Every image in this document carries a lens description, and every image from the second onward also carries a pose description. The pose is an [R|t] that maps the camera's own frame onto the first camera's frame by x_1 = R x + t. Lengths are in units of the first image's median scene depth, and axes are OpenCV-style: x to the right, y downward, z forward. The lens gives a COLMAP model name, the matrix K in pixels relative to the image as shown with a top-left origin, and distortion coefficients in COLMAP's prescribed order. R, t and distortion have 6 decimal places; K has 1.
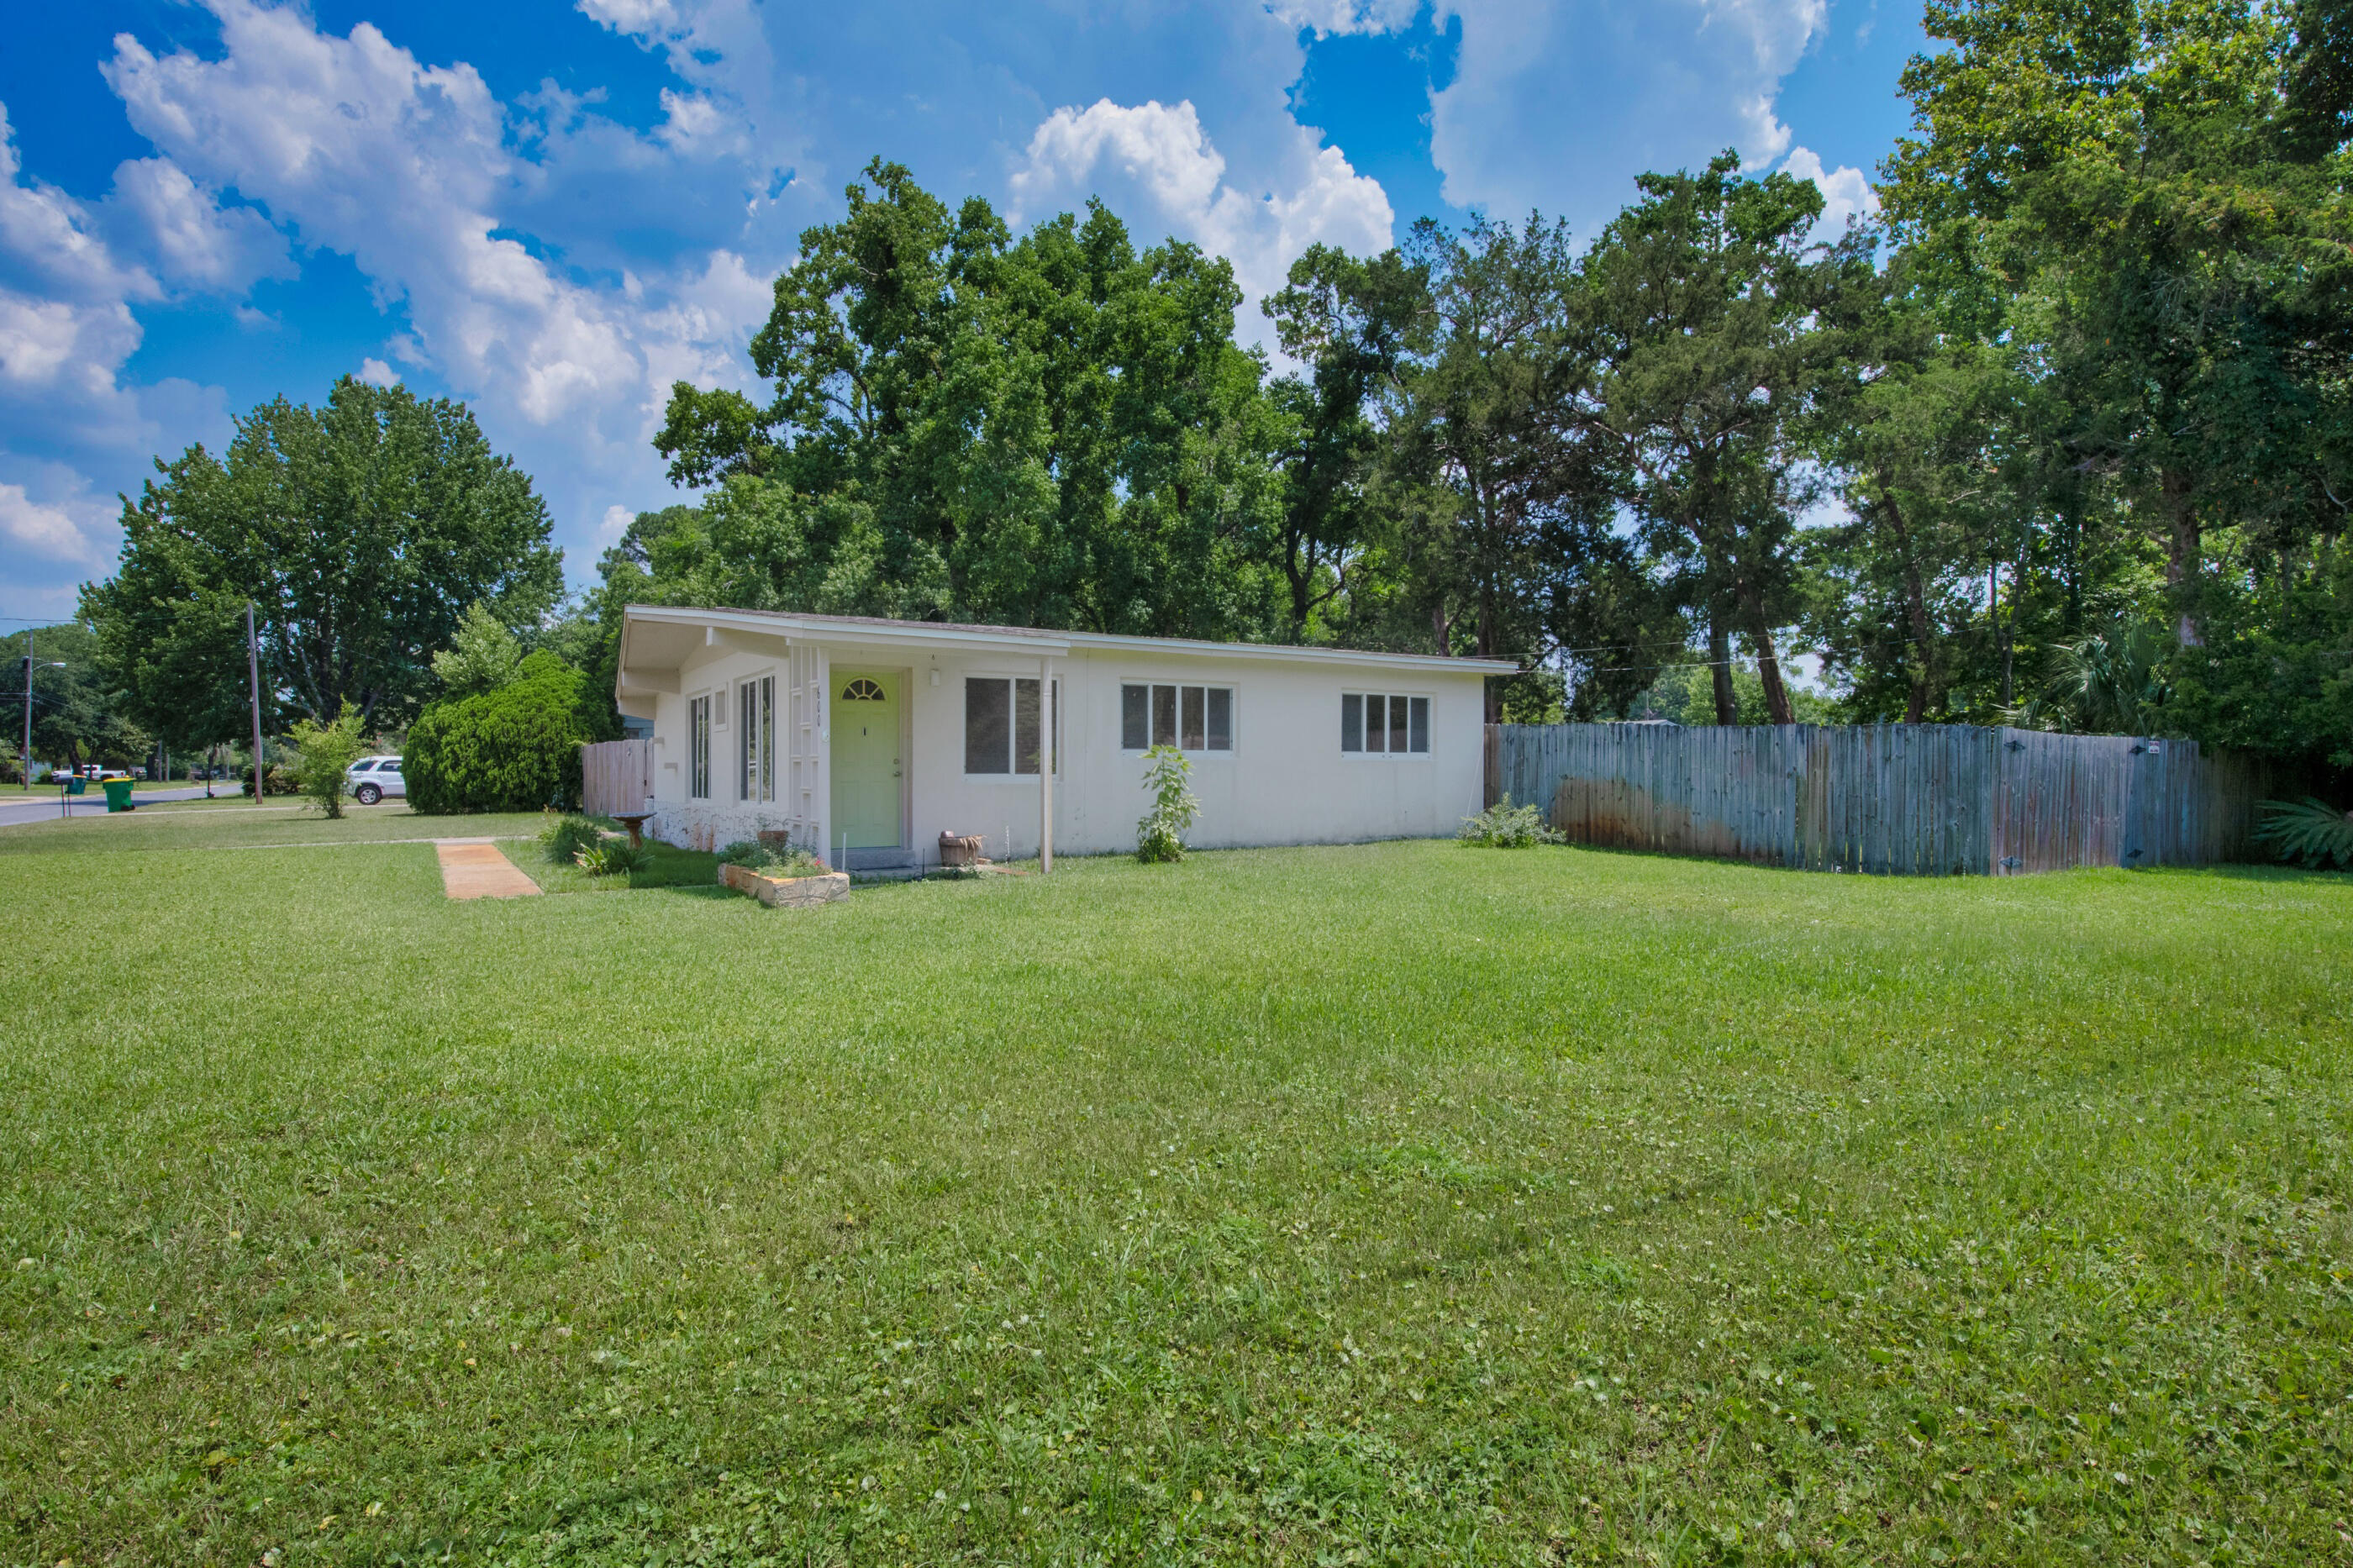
lens RADIAL K [[1224.6, 0, 1176.5], [0, 1224.6, 784.0], [0, 0, 1]] dist [0.038113, 0.000242]
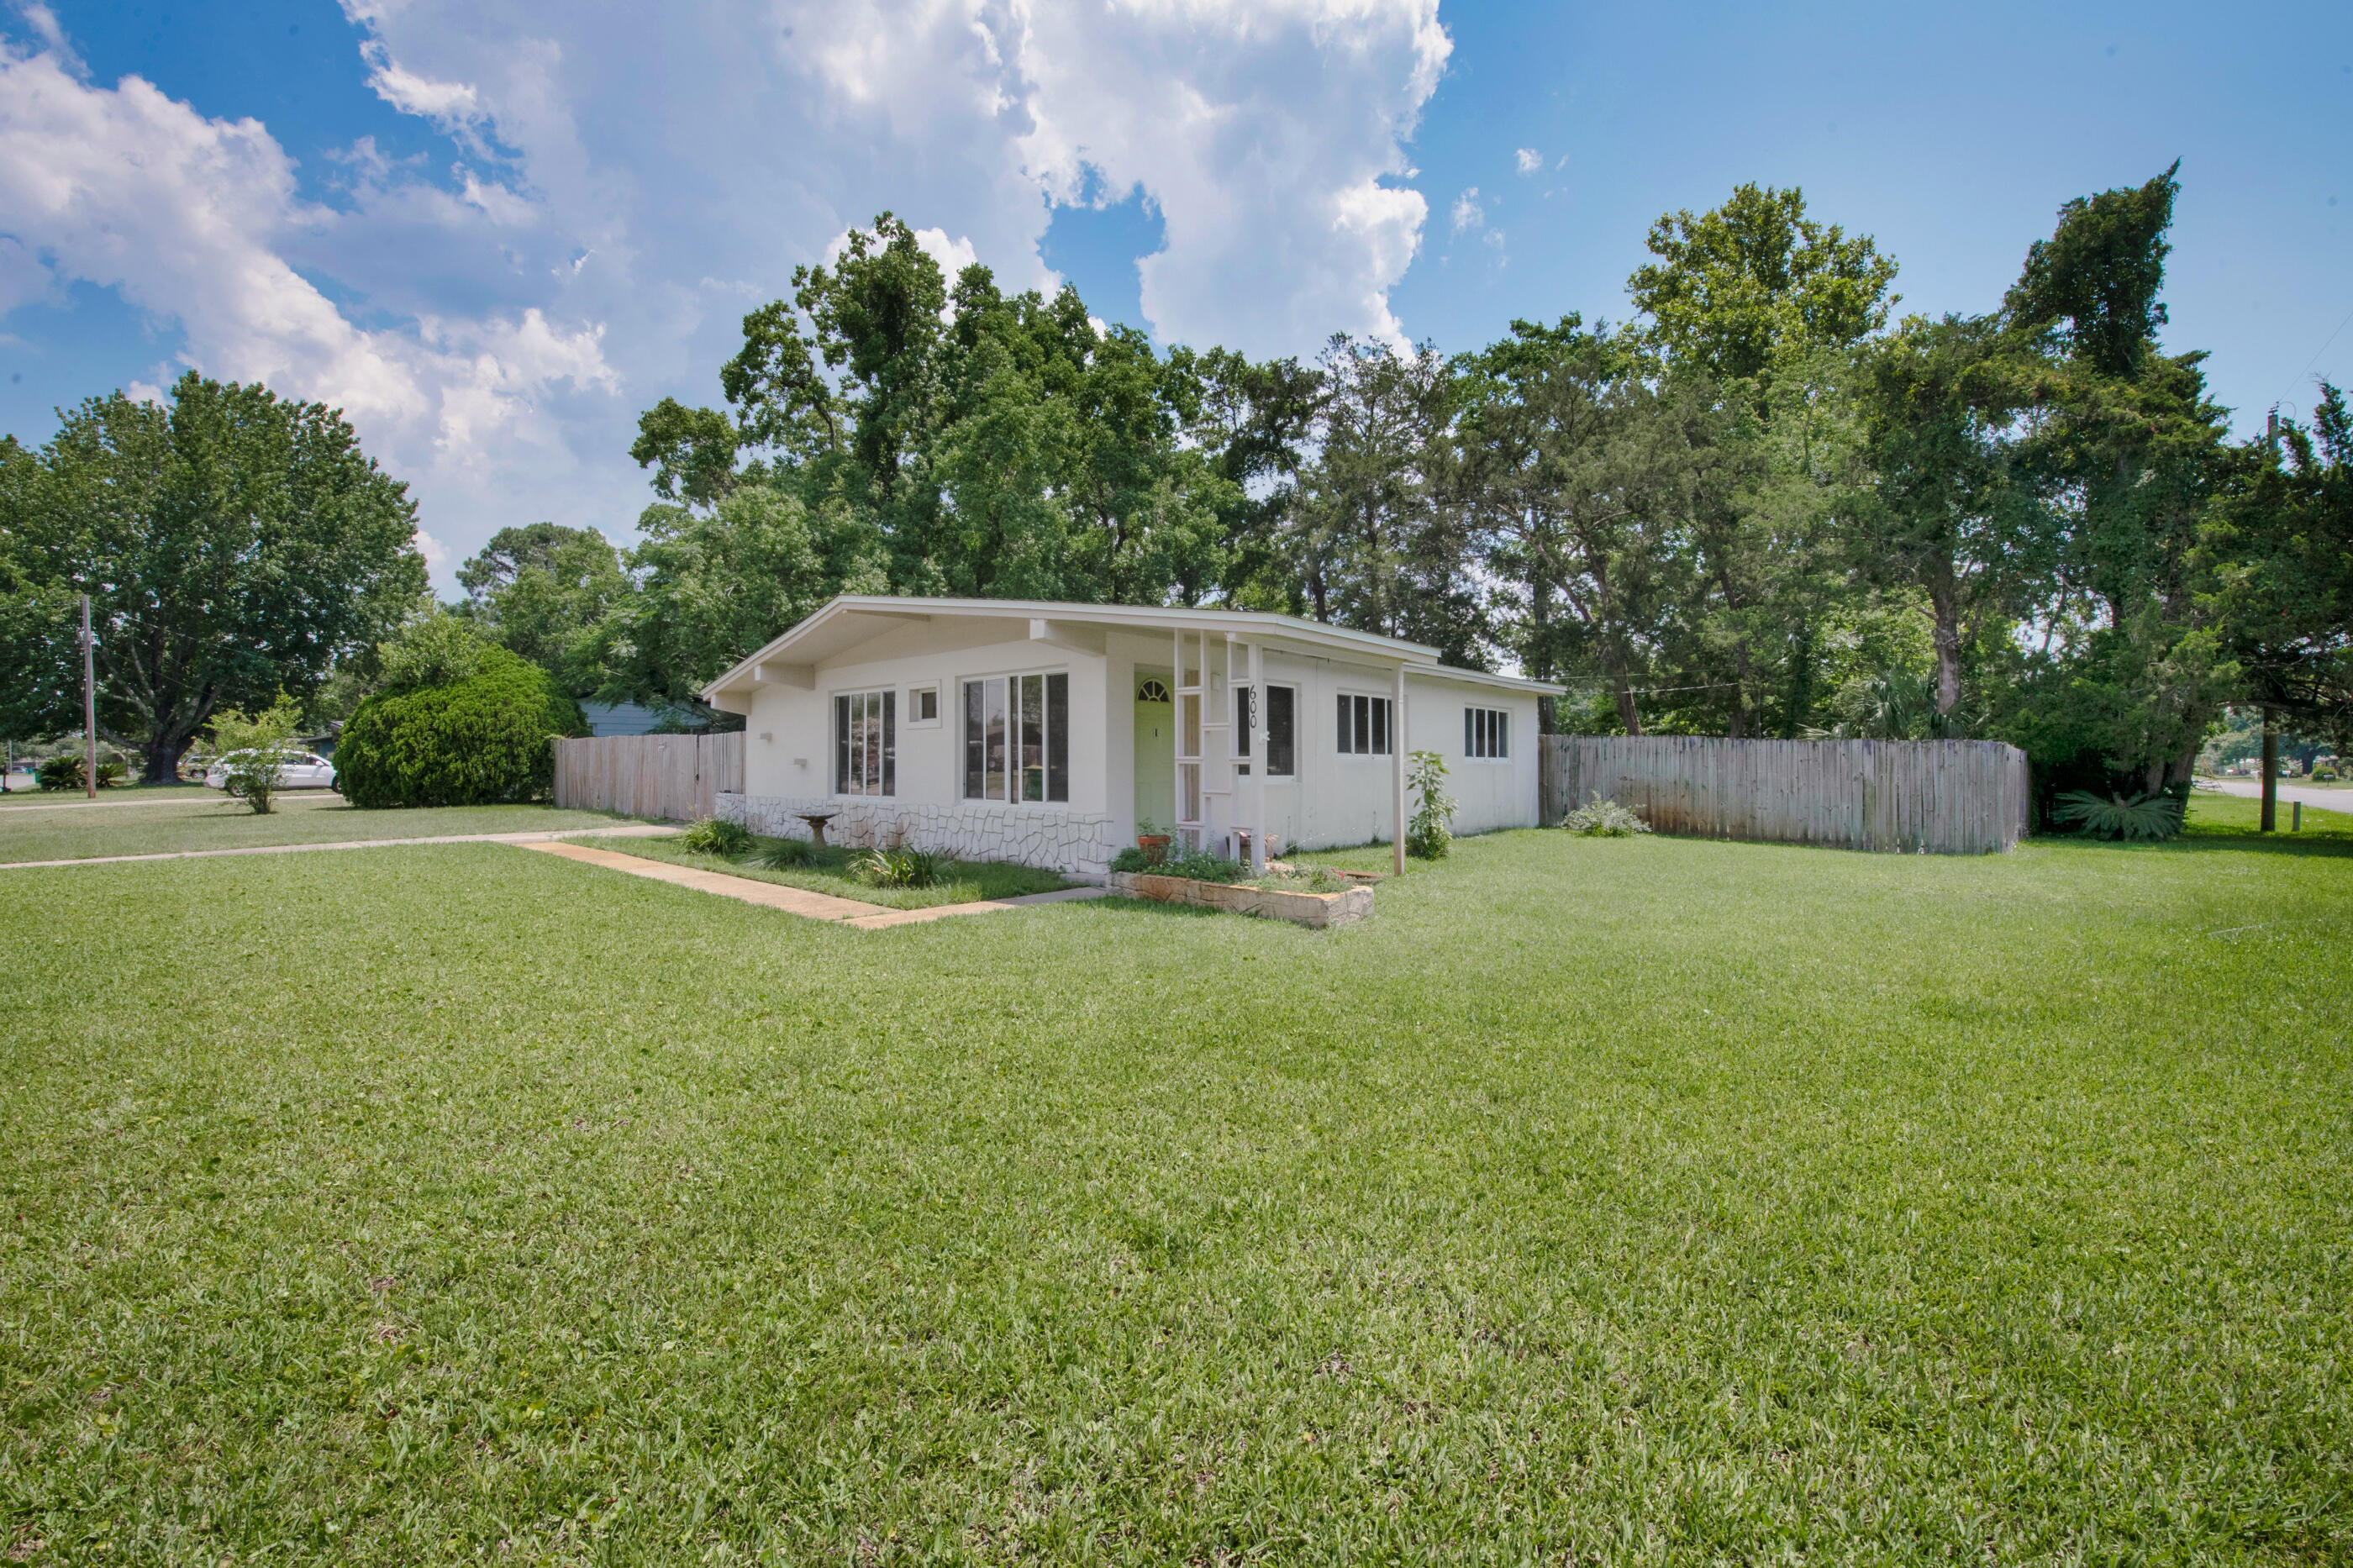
lens RADIAL K [[890.6, 0, 1180.5], [0, 890.6, 780.8], [0, 0, 1]] dist [0.012728, -0.000071]
pose [[0.960582, -0.000752, 0.277996, -0.191336], [-0.002174, 0.999945, 0.010216, -0.005661], [-0.277989, -0.010417, 0.960528, 0.139574]]
